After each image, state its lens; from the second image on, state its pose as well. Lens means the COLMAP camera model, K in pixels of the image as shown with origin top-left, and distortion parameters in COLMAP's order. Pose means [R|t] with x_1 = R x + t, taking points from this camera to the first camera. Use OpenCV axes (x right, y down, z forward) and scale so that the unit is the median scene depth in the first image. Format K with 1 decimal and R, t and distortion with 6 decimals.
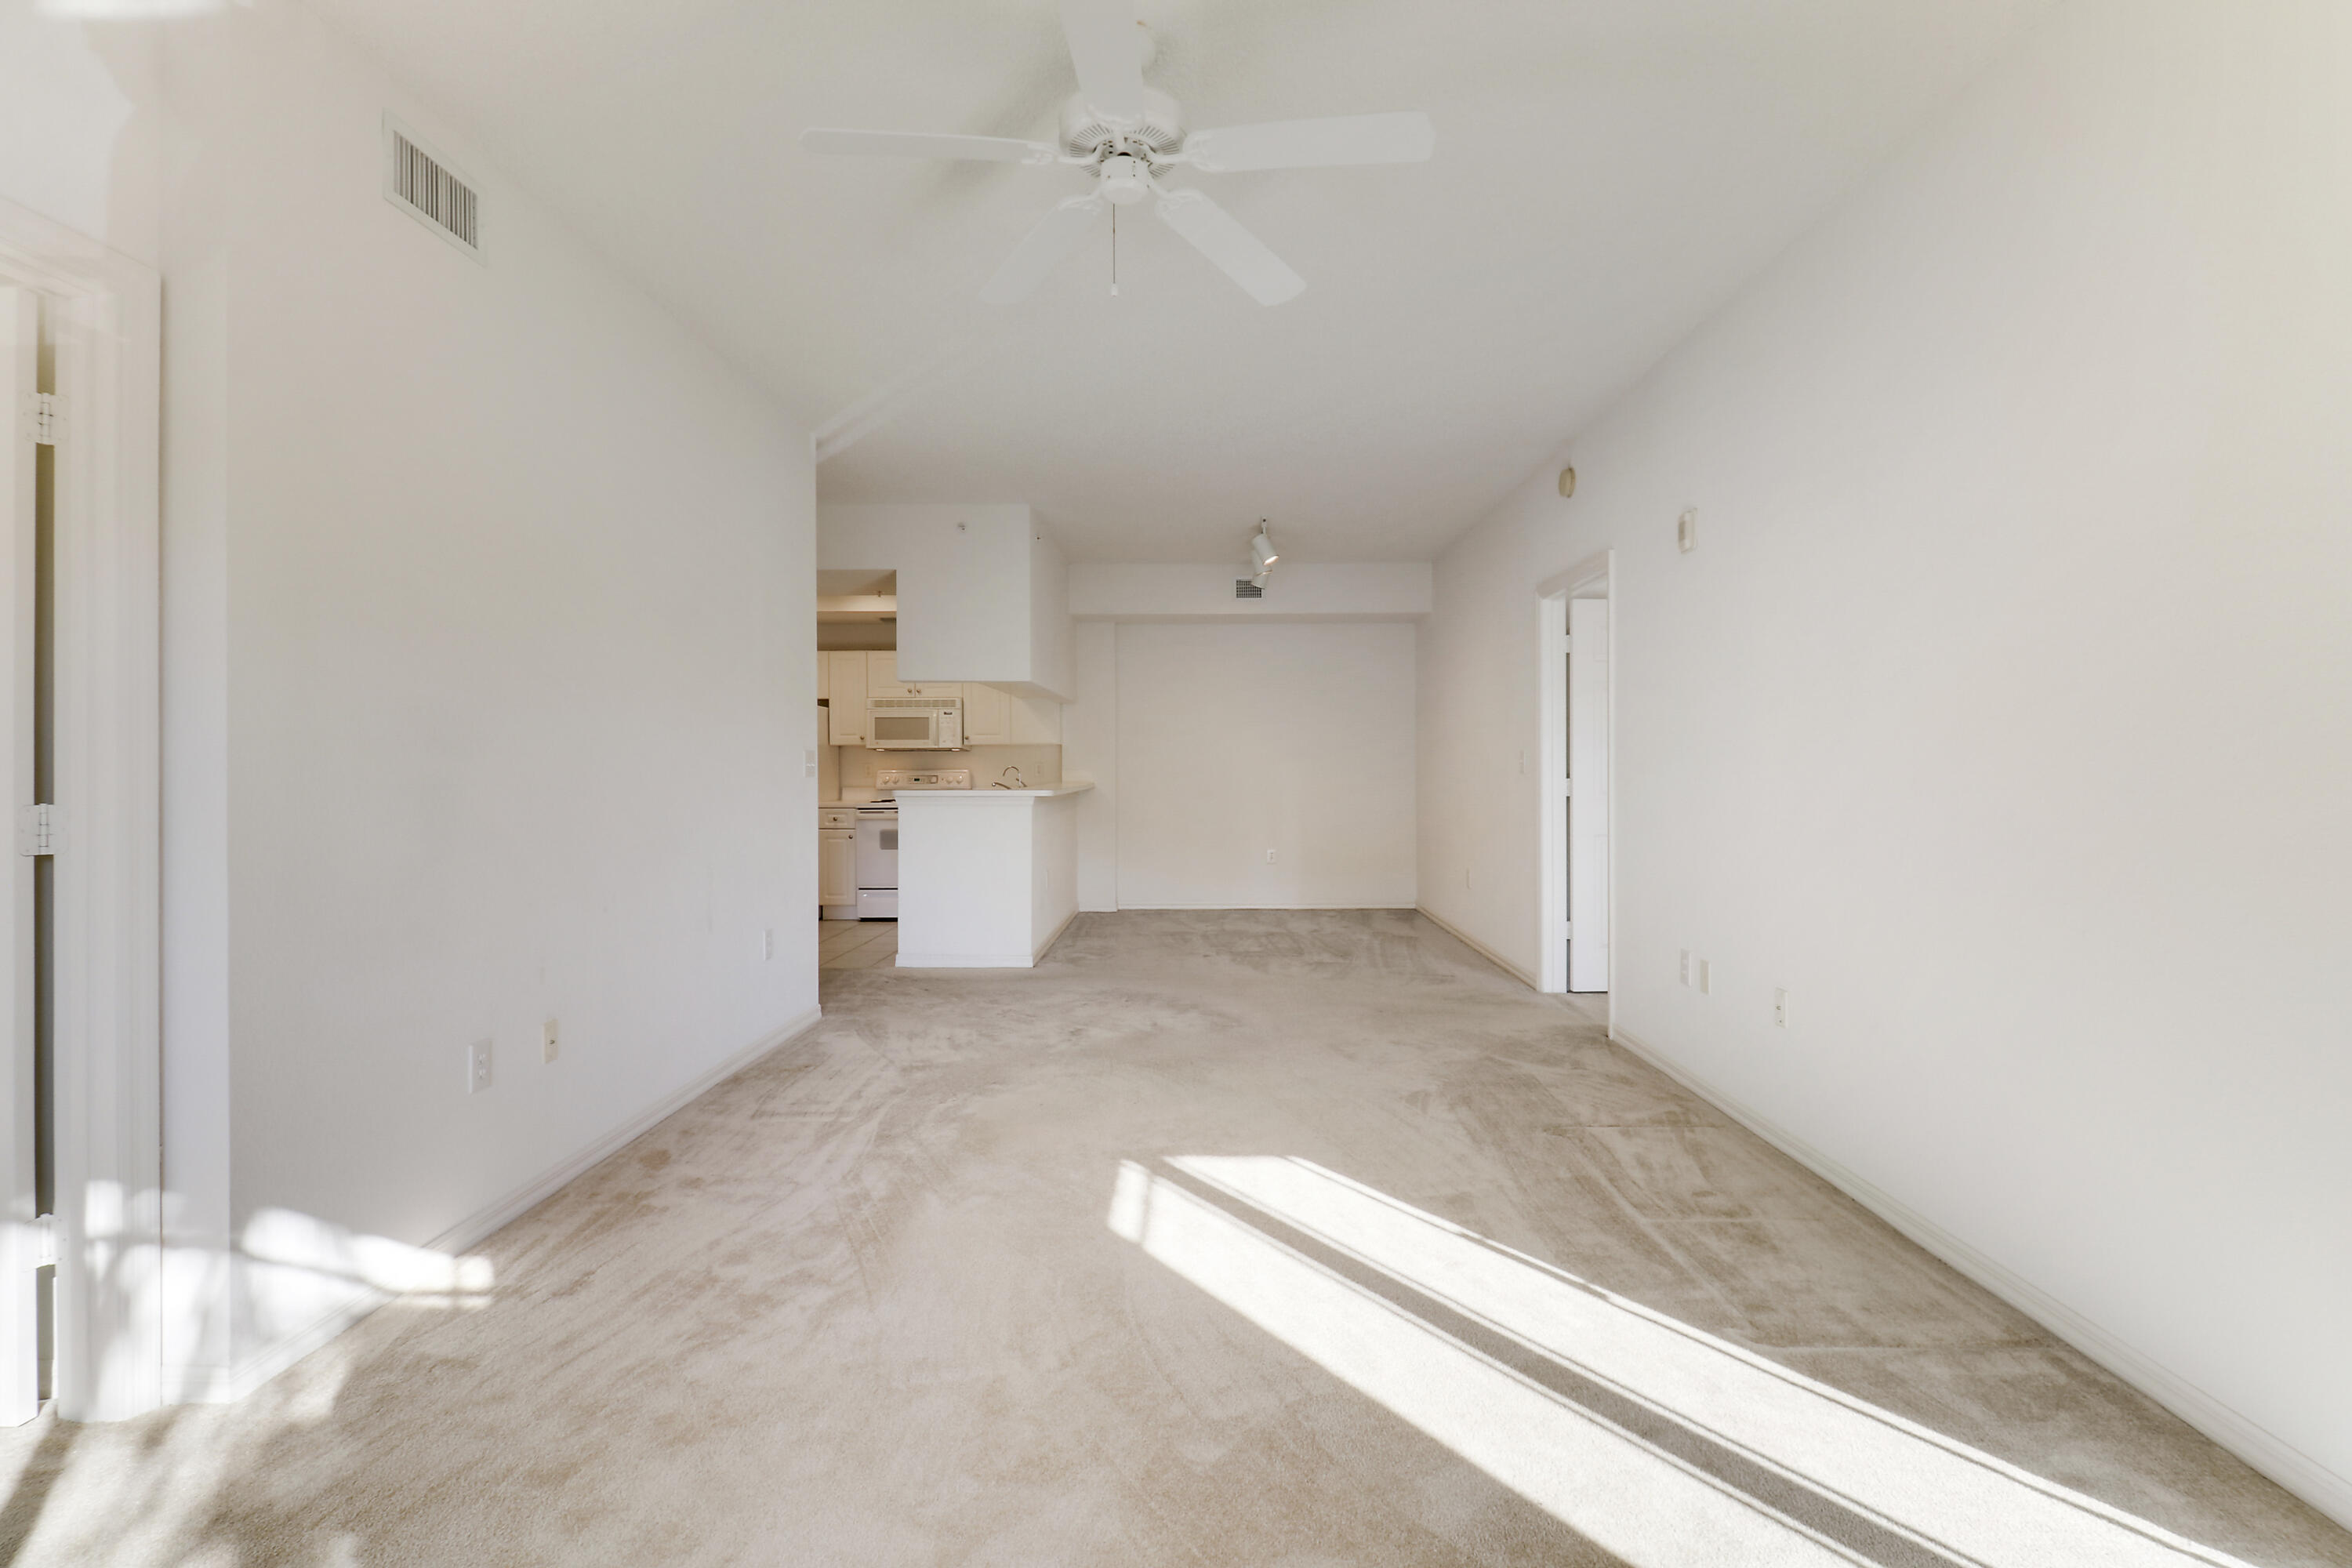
lens RADIAL K [[1097.2, 0, 1193.0], [0, 1097.2, 764.0], [0, 0, 1]] dist [0.000296, -0.010965]
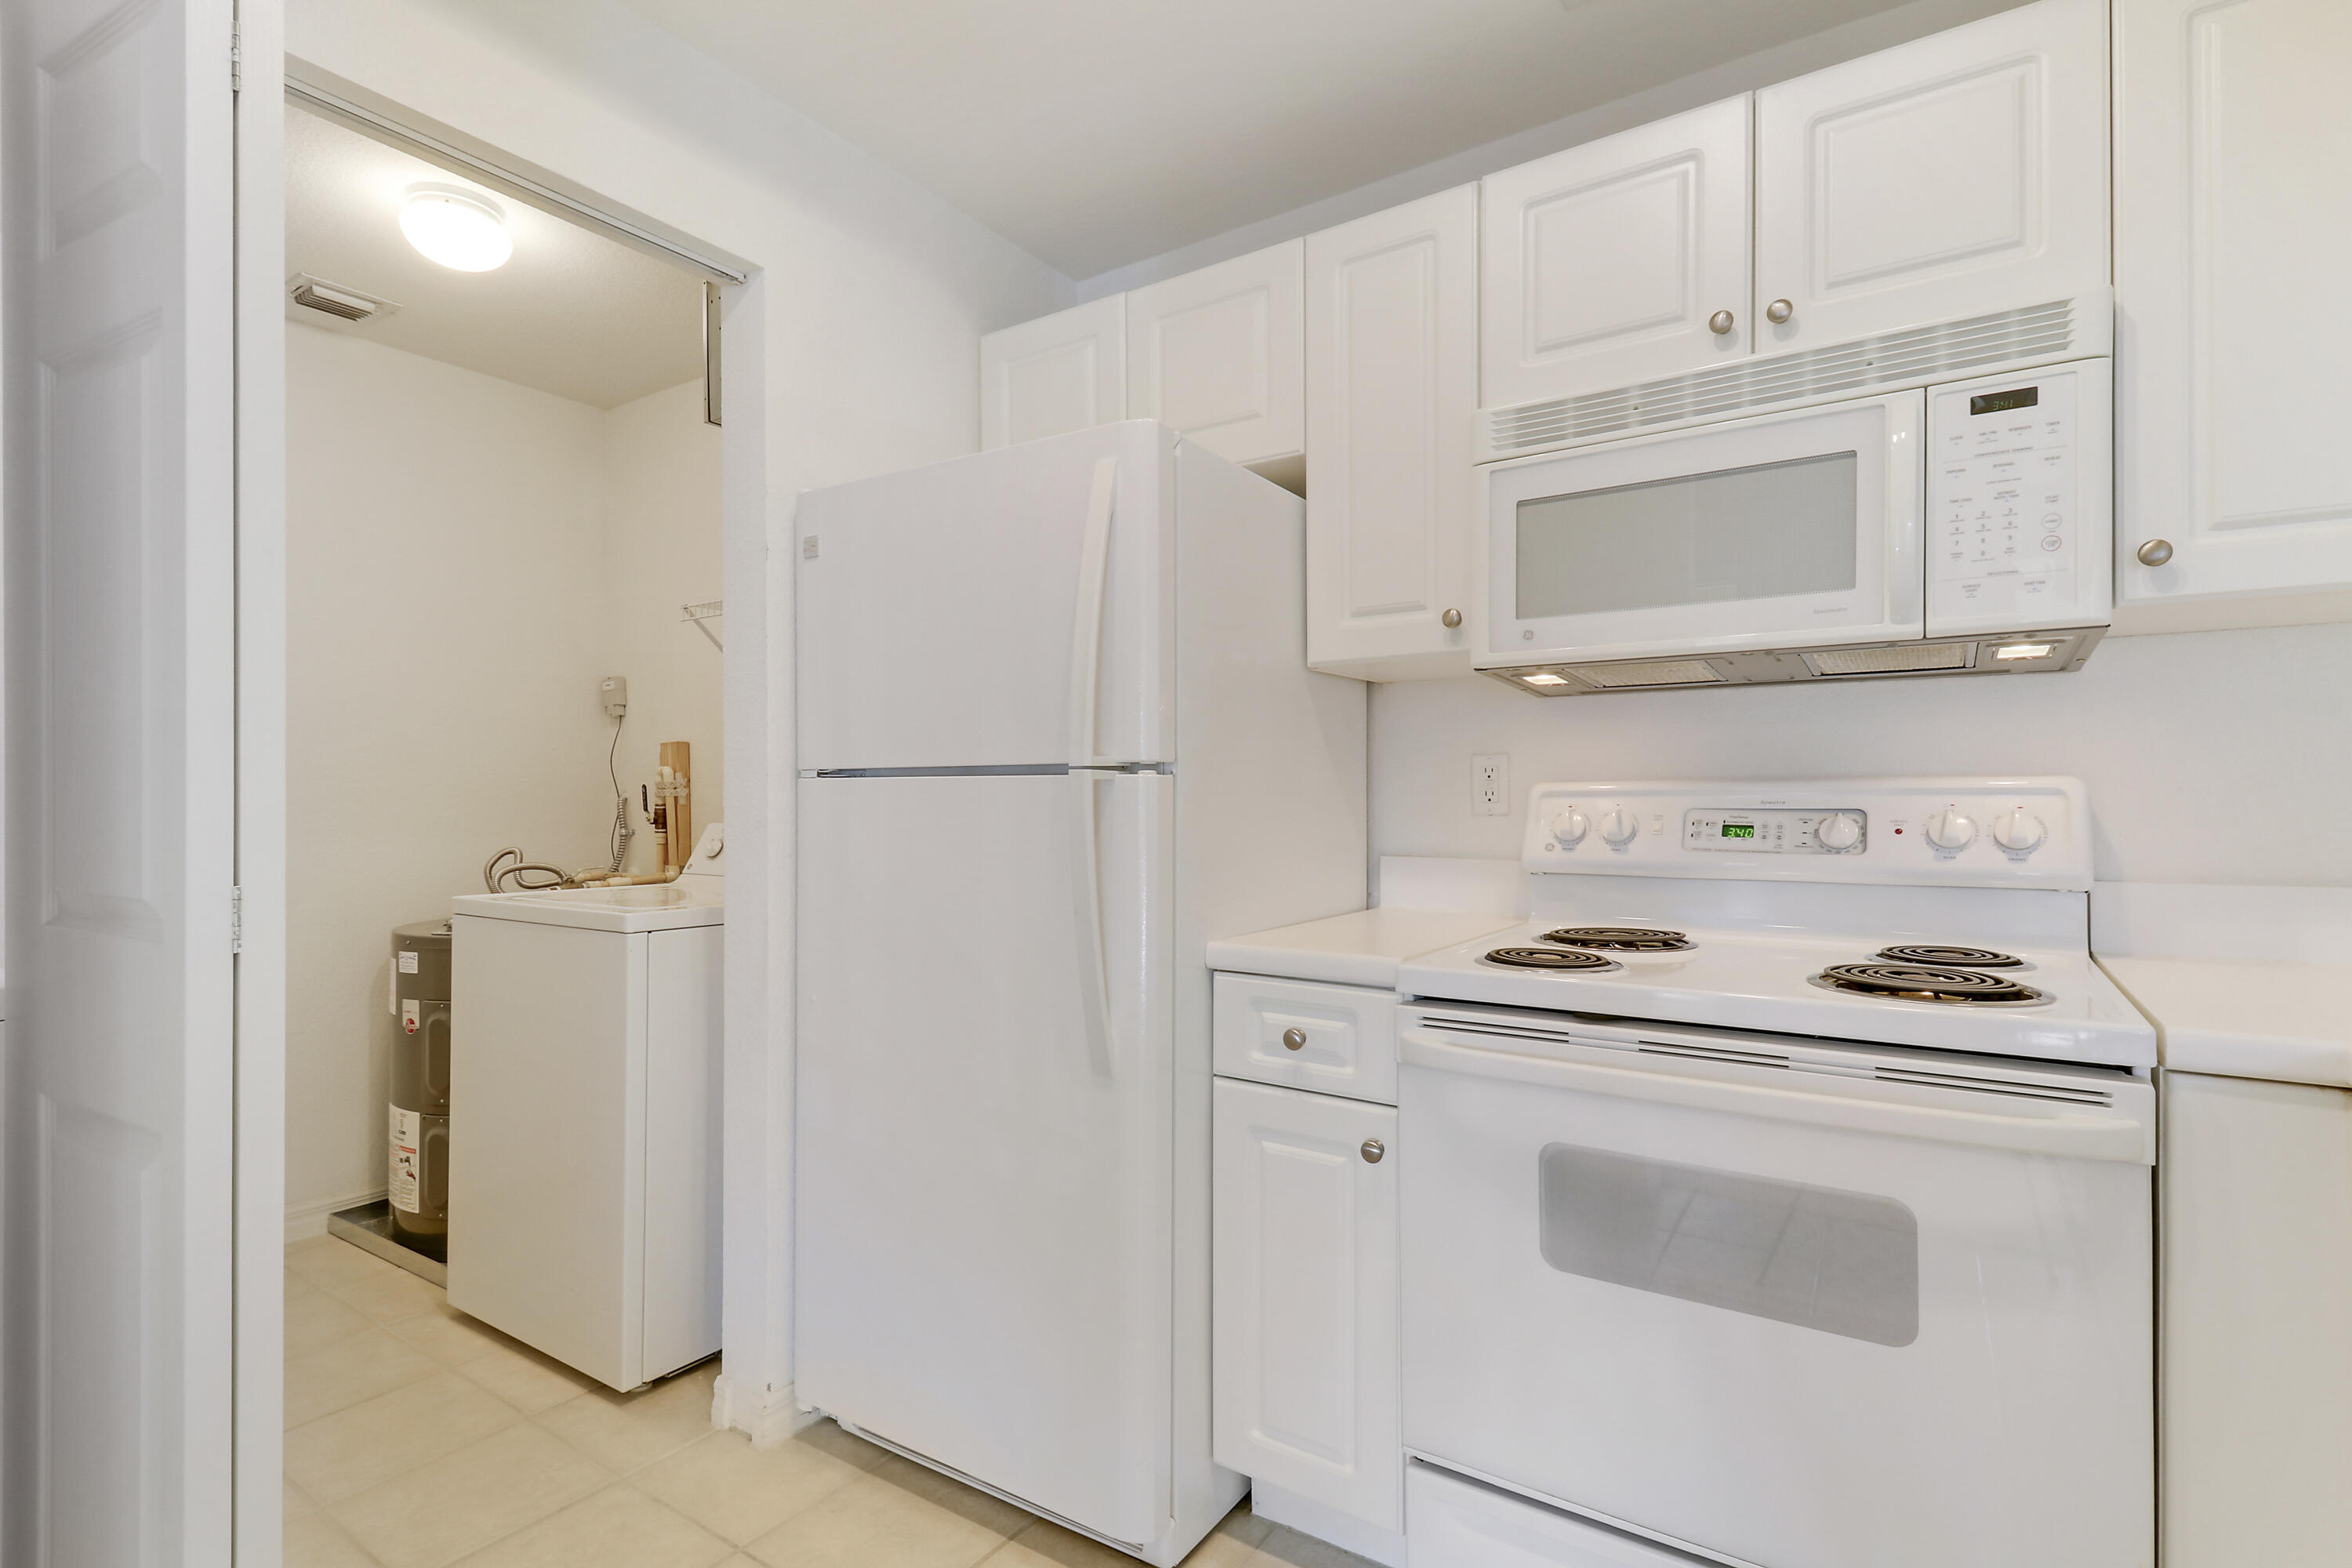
lens RADIAL K [[1097.2, 0, 1147.8], [0, 1097.2, 800.8], [0, 0, 1]] dist [0.000296, -0.010965]
pose [[0.822027, 0.004450, -0.569431, -0.395703], [-0.002830, 0.999989, 0.003729, 0.015070], [0.569441, -0.001453, 0.822031, 1.364271]]
